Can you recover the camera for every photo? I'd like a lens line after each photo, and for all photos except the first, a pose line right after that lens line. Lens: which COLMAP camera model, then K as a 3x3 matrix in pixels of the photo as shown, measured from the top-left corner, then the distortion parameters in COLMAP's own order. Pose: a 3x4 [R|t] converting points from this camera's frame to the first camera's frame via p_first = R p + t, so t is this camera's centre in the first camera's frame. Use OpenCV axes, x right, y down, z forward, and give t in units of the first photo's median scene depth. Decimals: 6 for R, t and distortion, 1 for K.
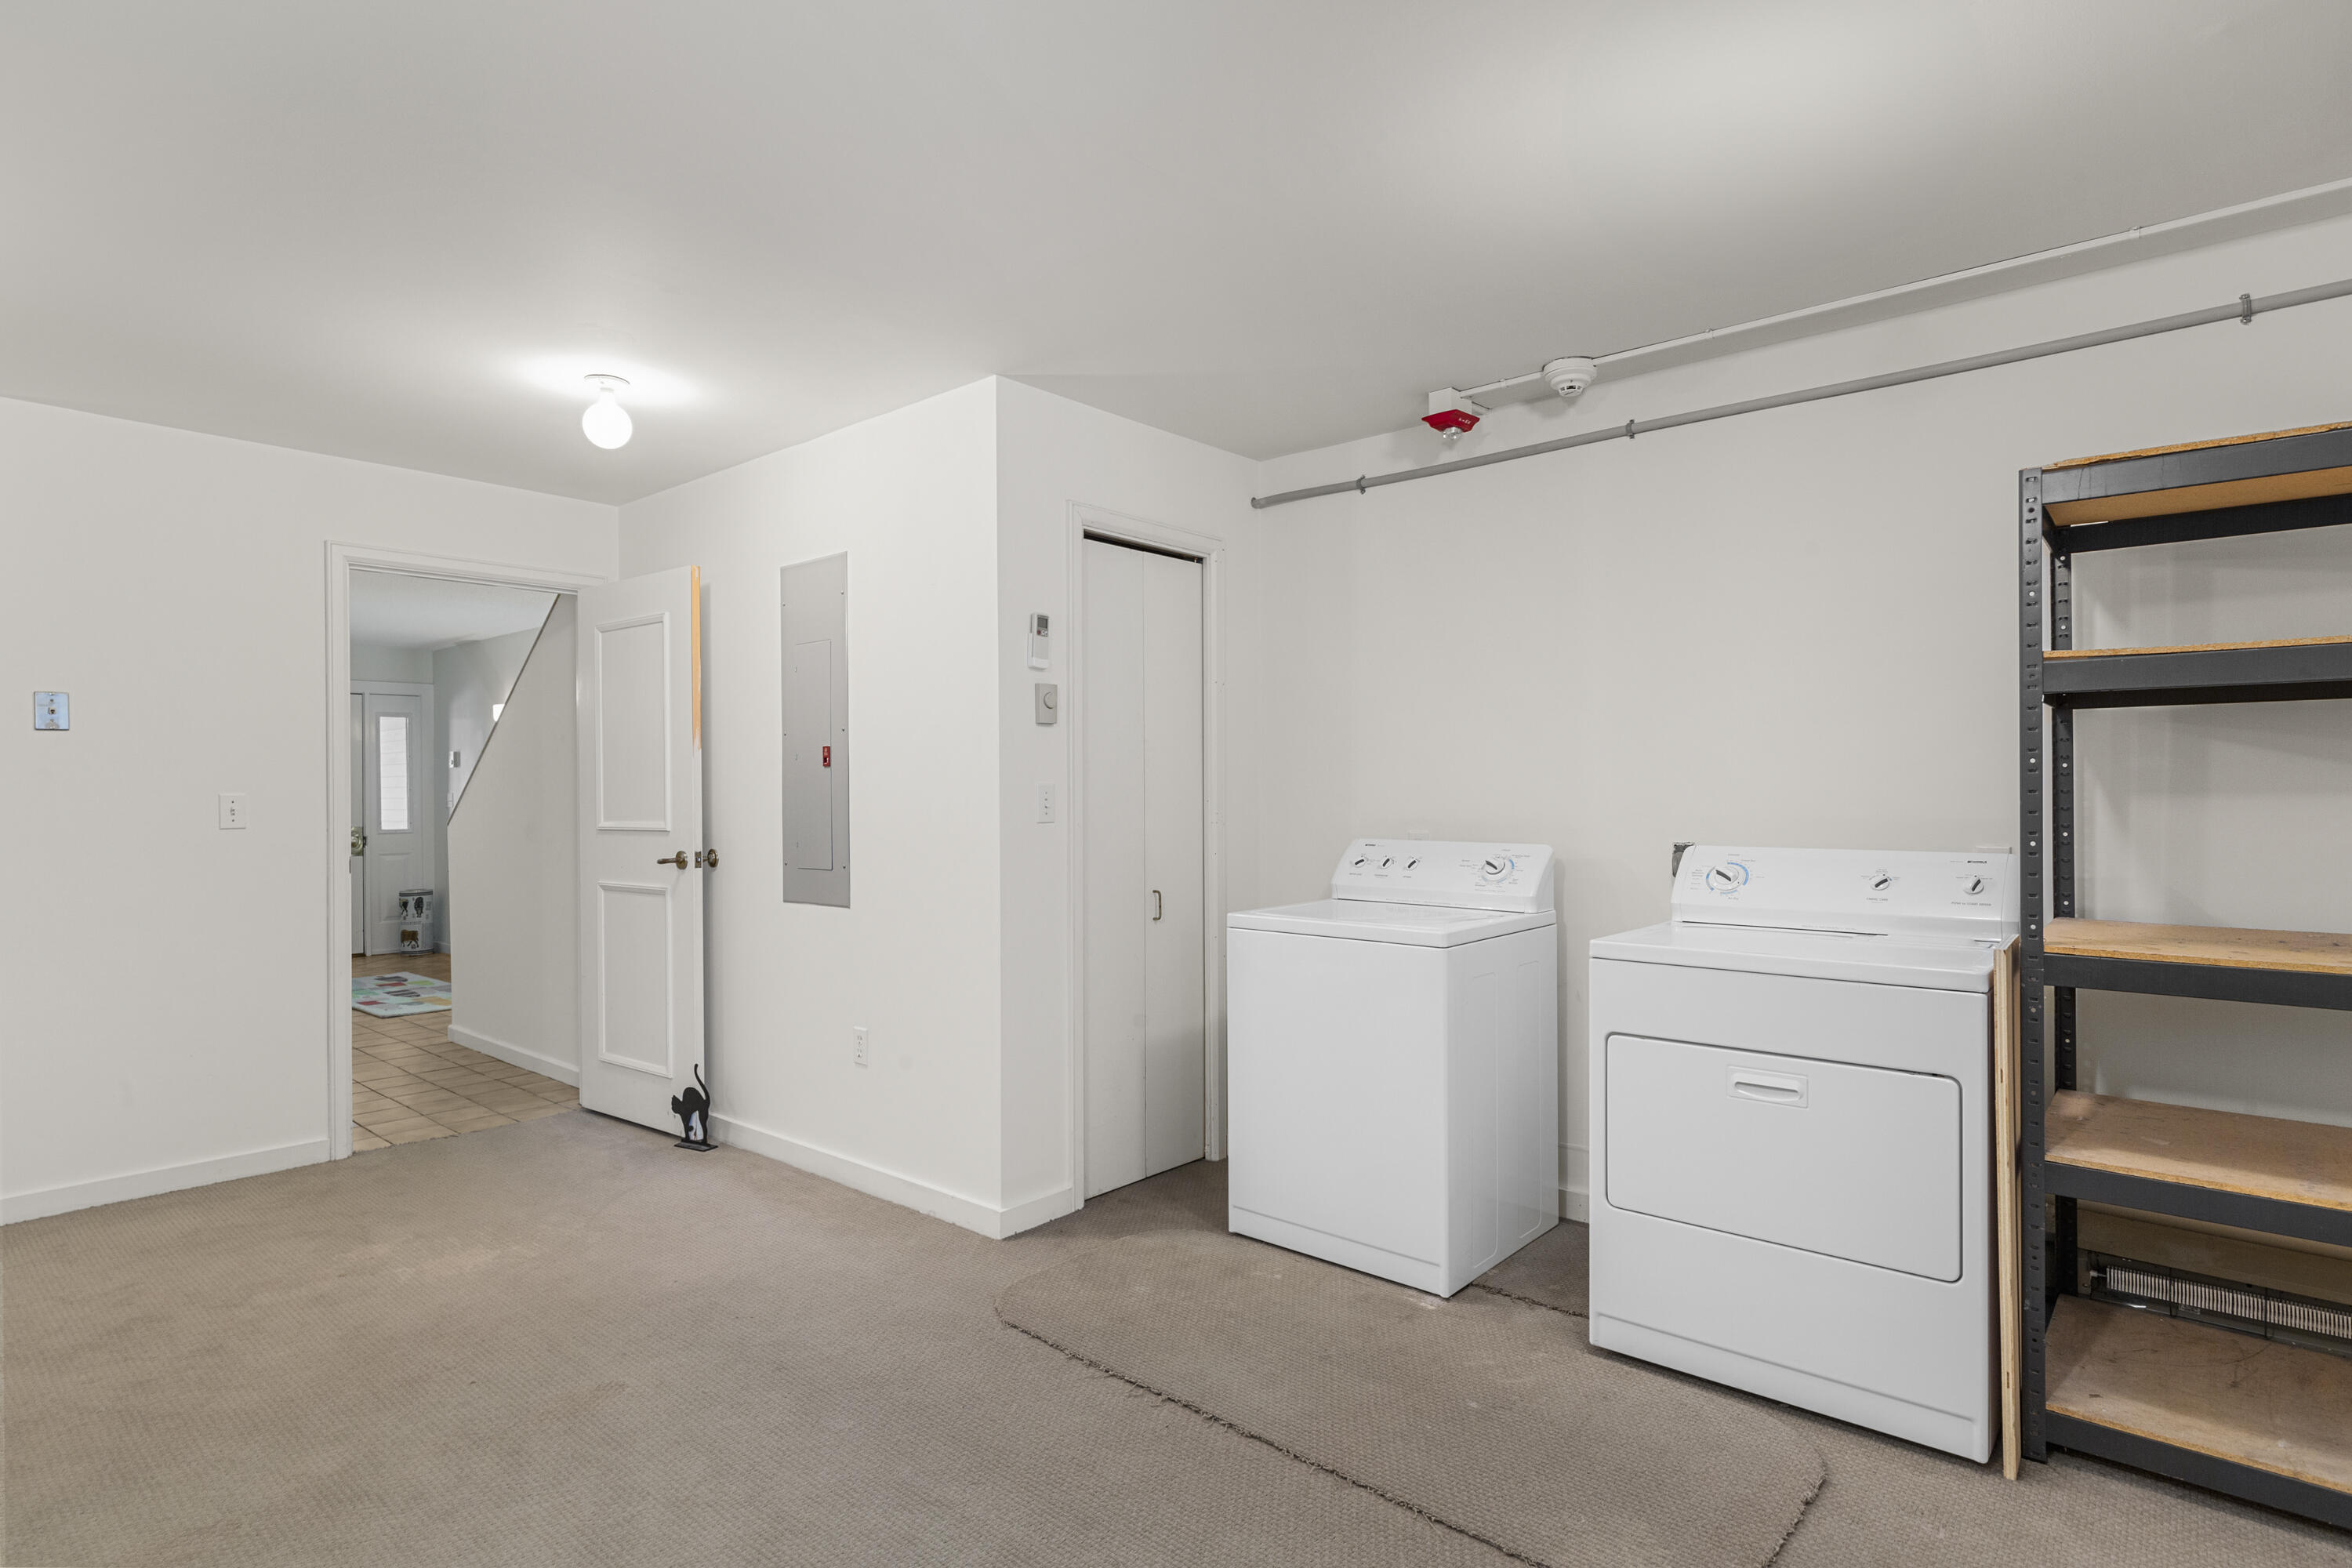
lens RADIAL K [[1237.4, 0, 1191.0], [0, 1237.4, 782.9], [0, 0, 1]] dist [0.027694, -0.000409]
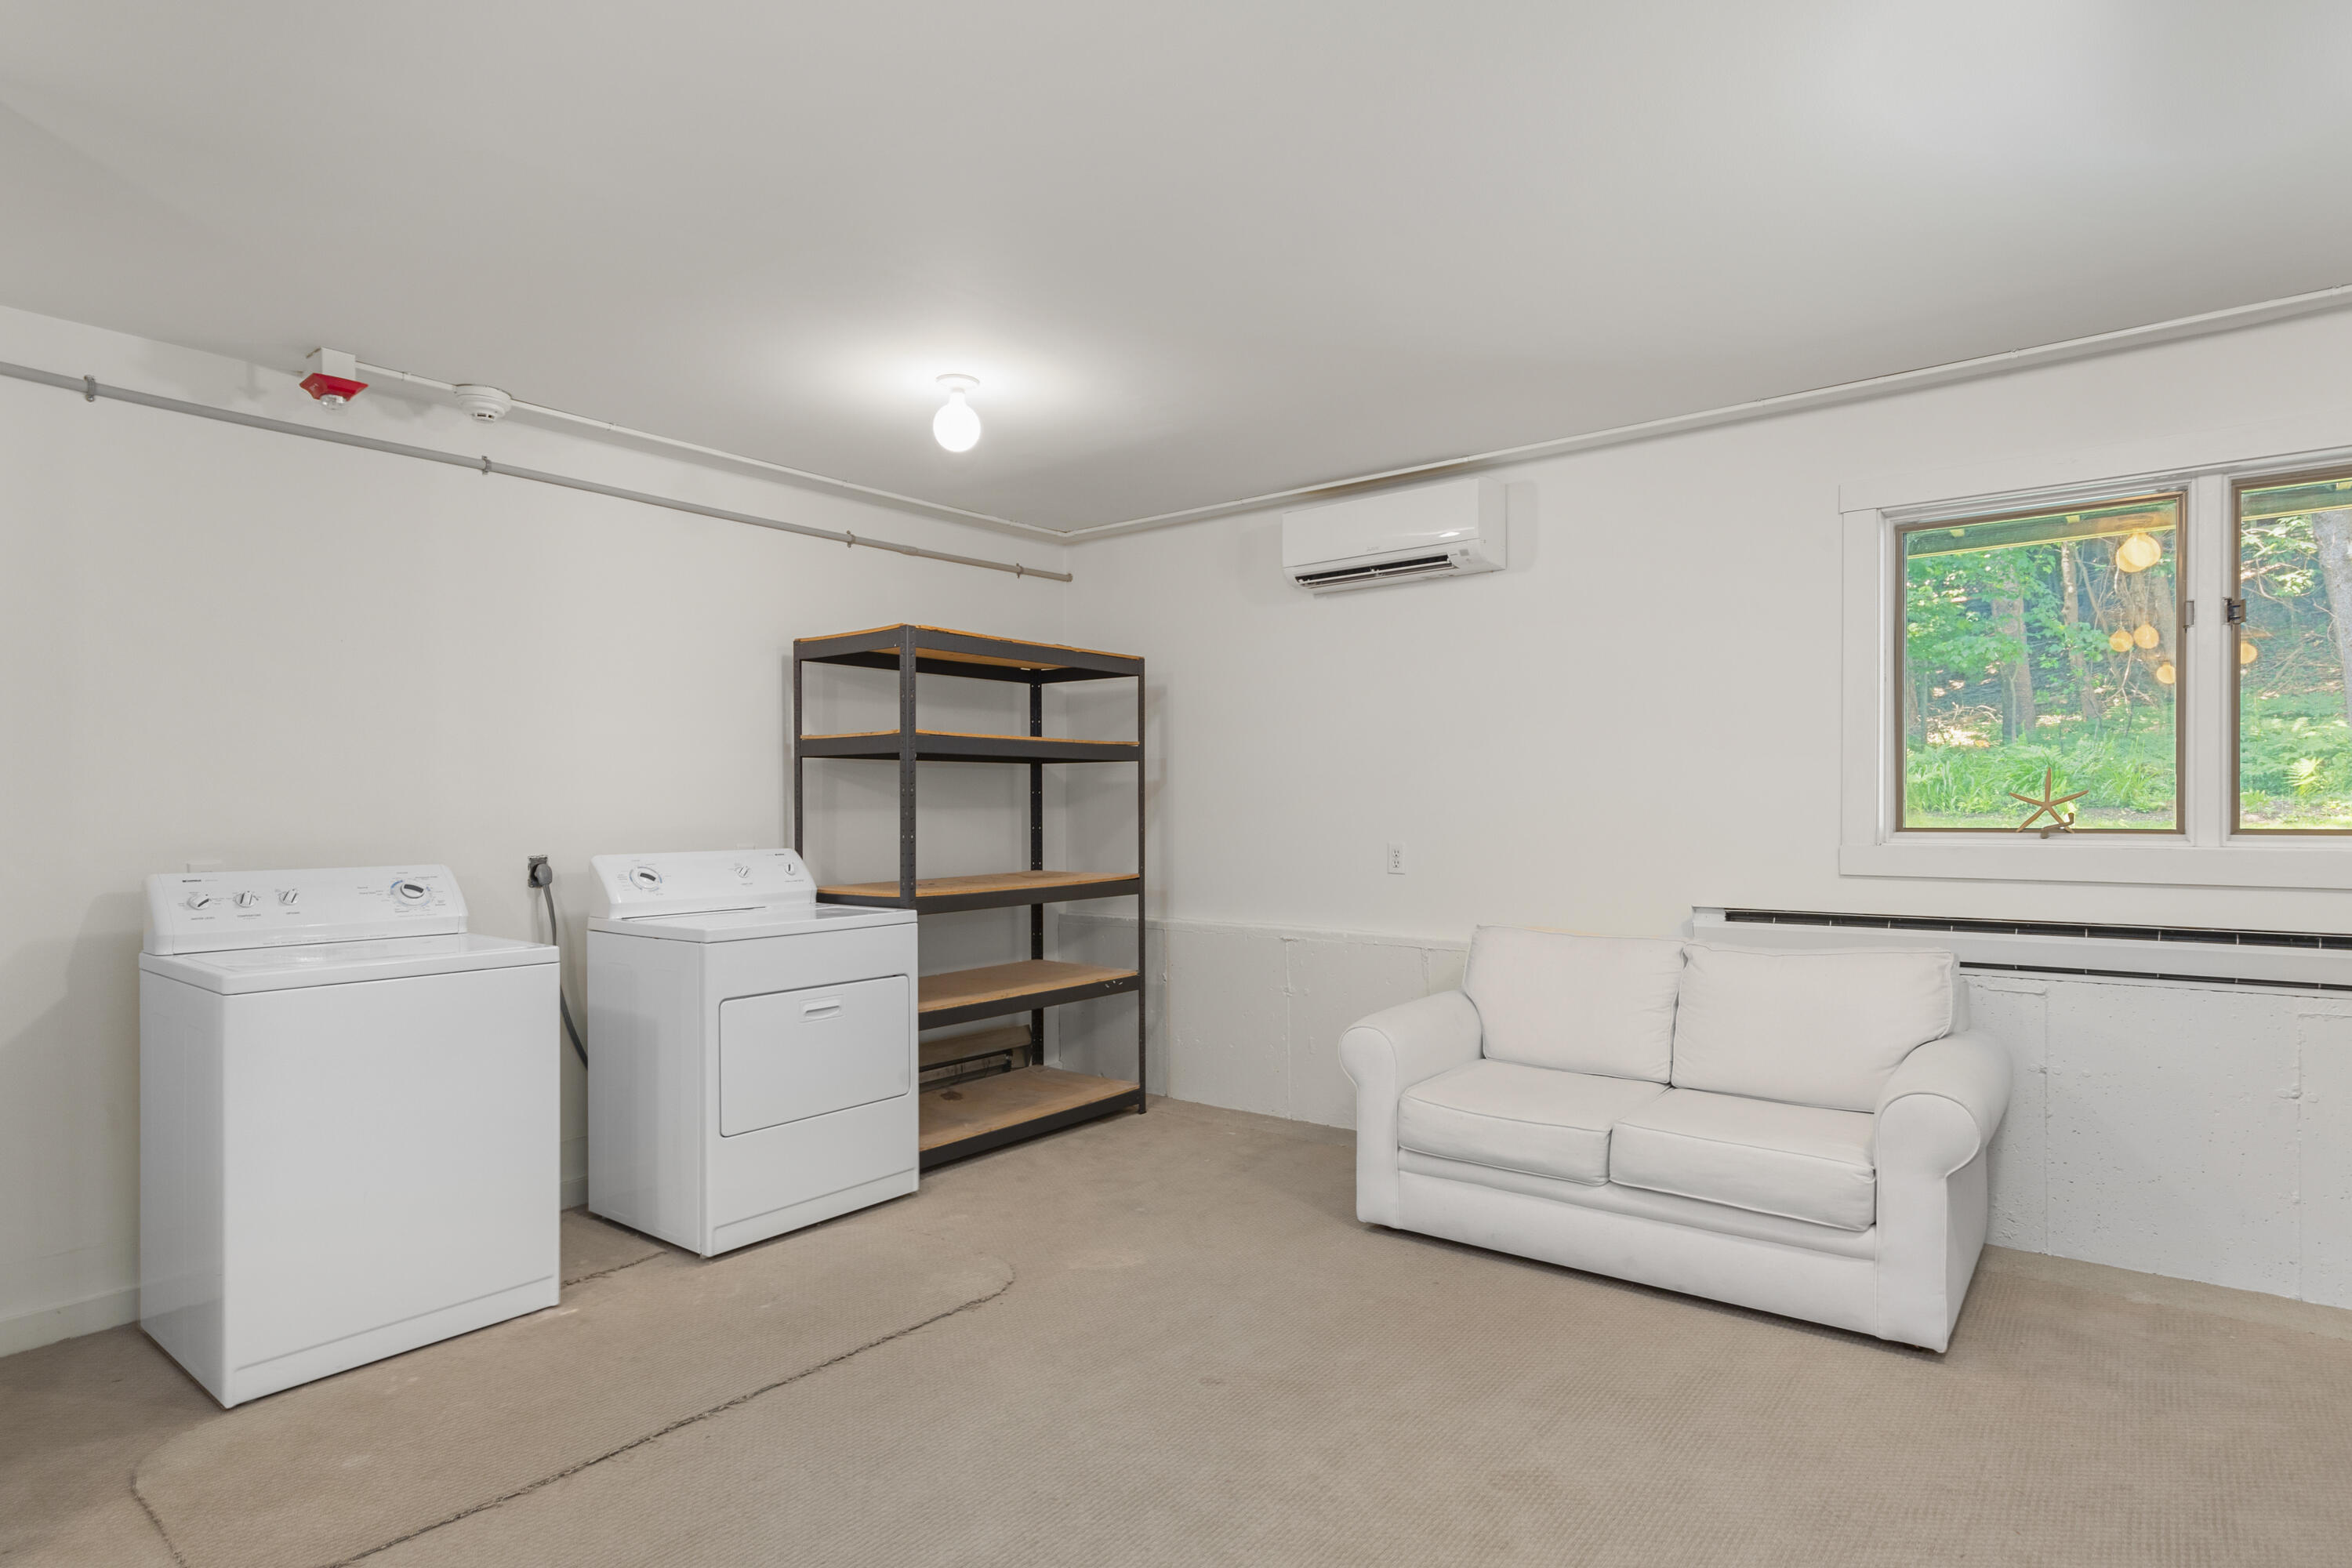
lens RADIAL K [[1237.4, 0, 1191.0], [0, 1237.4, 782.9], [0, 0, 1]] dist [0.027694, -0.000409]
pose [[-0.041411, 0.016270, 0.999010, -0.837607], [-0.007484, 0.999834, -0.016594, -0.002640], [-0.999114, -0.008164, -0.041282, 0.513956]]
